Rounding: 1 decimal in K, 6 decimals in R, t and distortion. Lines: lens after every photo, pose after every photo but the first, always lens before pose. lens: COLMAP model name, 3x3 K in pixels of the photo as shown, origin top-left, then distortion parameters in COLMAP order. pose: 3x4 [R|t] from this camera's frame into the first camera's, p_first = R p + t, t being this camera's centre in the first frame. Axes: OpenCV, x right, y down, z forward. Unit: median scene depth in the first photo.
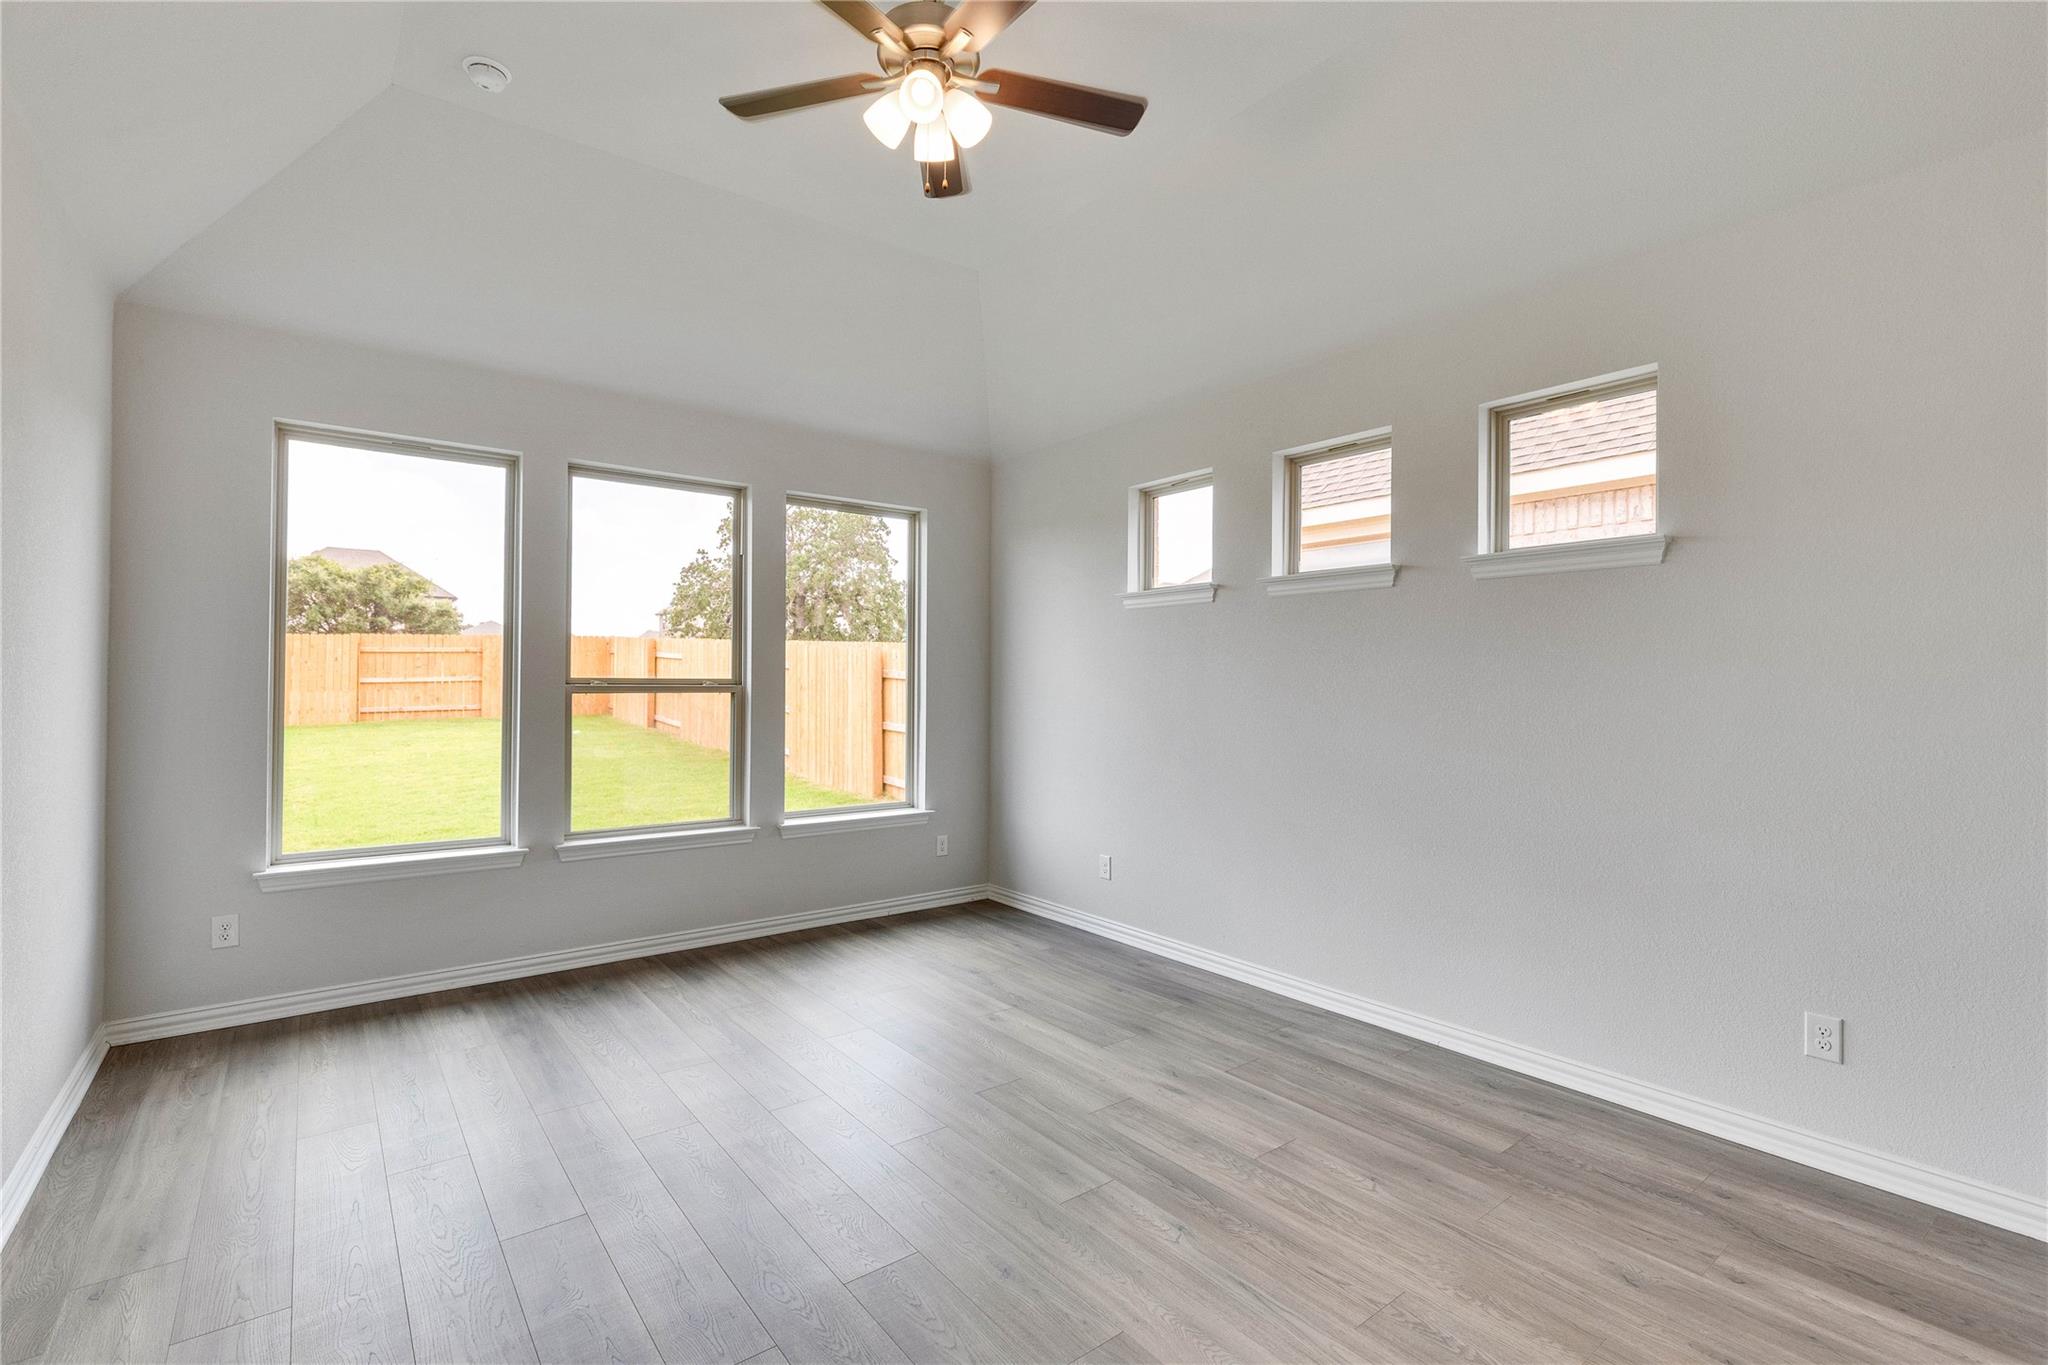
lens RADIAL K [[920.0, 0, 1031.0], [0, 920.0, 672.6], [0, 0, 1]] dist [0.002659, 0.000268]
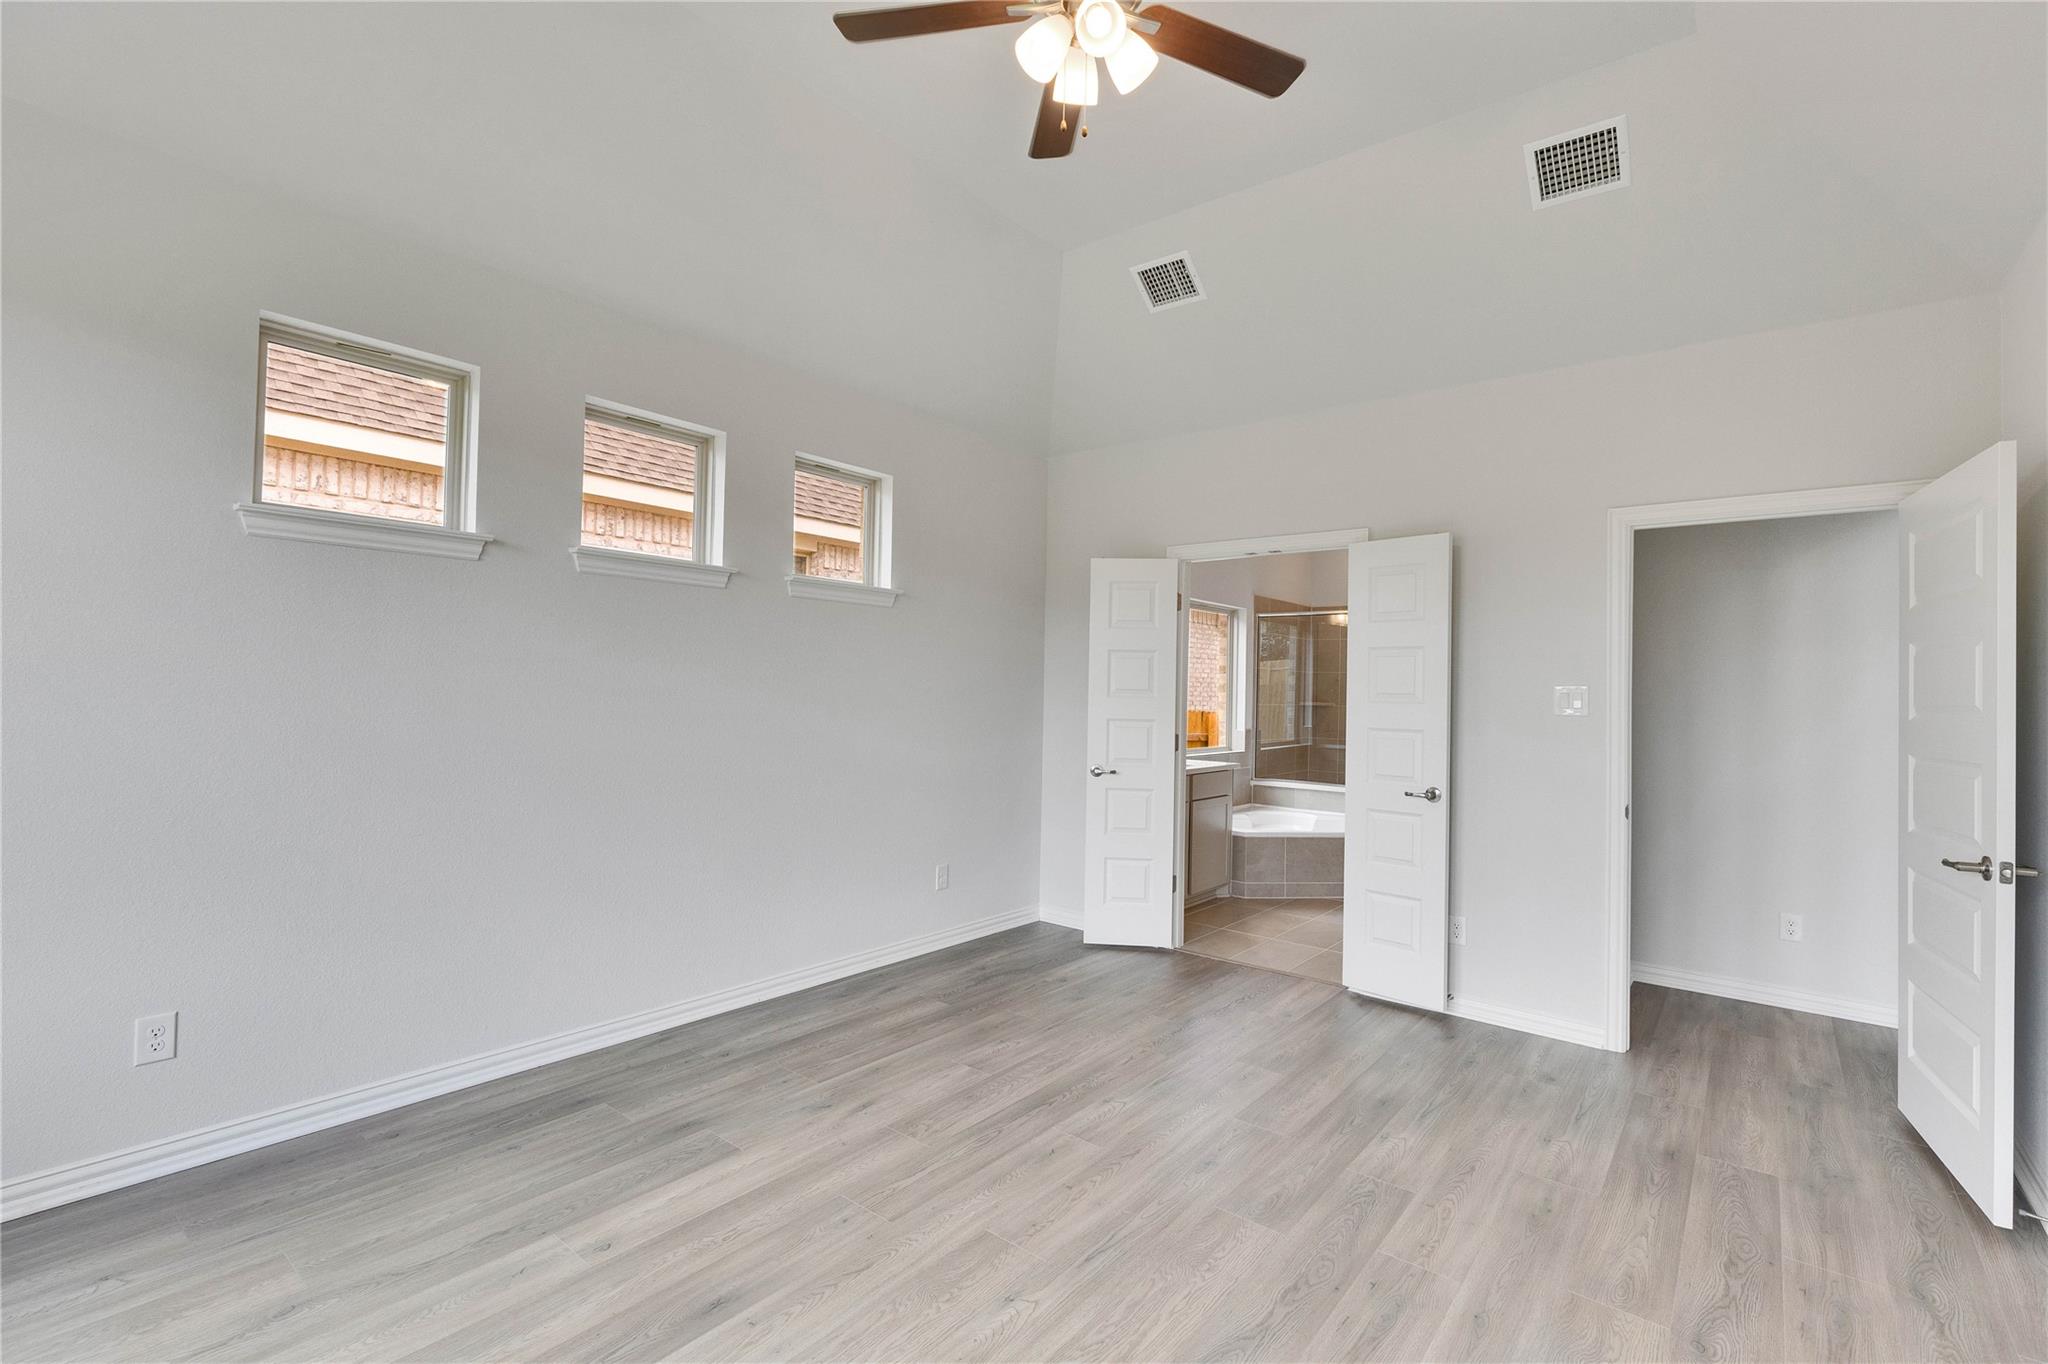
lens RADIAL K [[920.0, 0, 1031.0], [0, 920.0, 672.1], [0, 0, 1]] dist [0.002659, 0.000268]
pose [[-0.225695, 0.007989, 0.974165, -0.734054], [-0.035107, 0.999250, -0.016328, 0.008044], [-0.973565, -0.037886, -0.225245, 0.946674]]
